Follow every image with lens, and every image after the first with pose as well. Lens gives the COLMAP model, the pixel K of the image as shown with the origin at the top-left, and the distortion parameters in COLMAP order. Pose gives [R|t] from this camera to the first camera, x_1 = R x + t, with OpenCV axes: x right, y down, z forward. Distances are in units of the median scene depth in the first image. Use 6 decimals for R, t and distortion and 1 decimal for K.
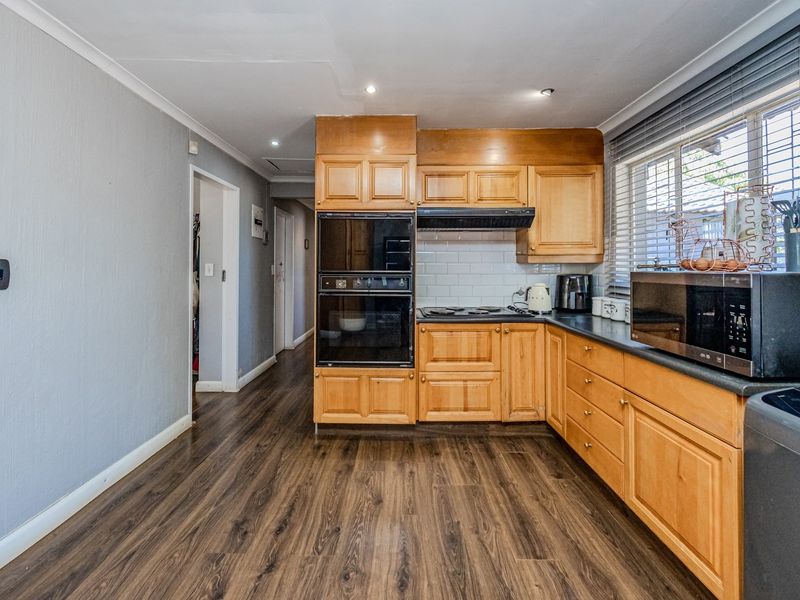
lens RADIAL K [[377.4, 0, 385.7], [0, 377.4, 266.8], [0, 0, 1]] dist [-0.003579, -0.000414]
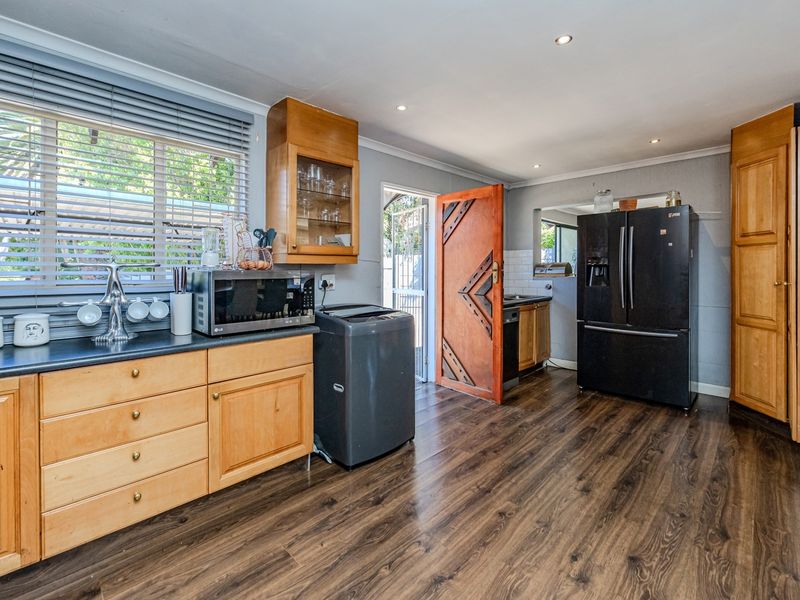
lens RADIAL K [[360.0, 0, 396.1], [0, 360.0, 296.7], [0, 0, 1]] dist [-0.002044, -0.000274]
pose [[-0.725925, -0.053959, 0.685654, -0.269806], [-0.002906, 0.997149, 0.075397, -0.006908], [-0.687767, 0.052740, -0.724013, 0.877745]]
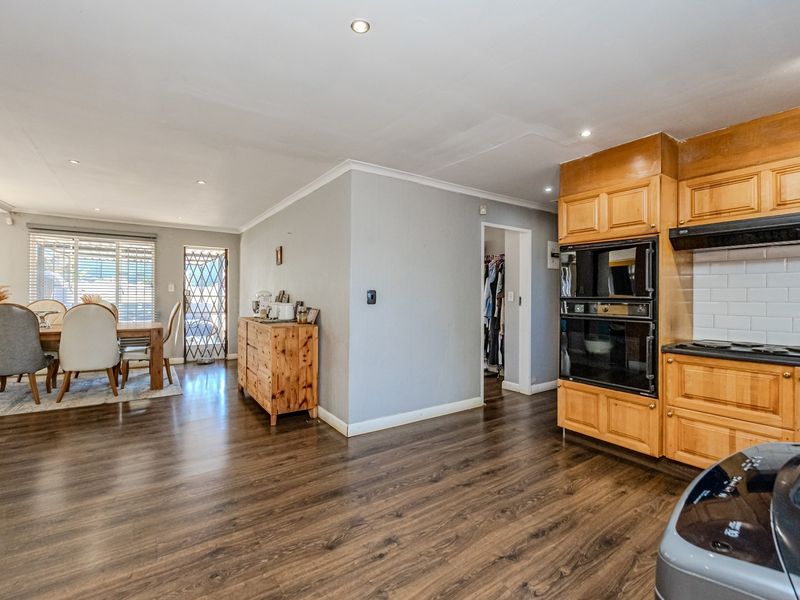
lens RADIAL K [[360.0, 0, 396.1], [0, 360.0, 296.7], [0, 0, 1]] dist [-0.002044, -0.000274]
pose [[0.586095, 0.001094, -0.810241, 0.420904], [0.002662, 0.999991, 0.003275, 0.004999], [0.810238, -0.004076, 0.586087, -0.066039]]
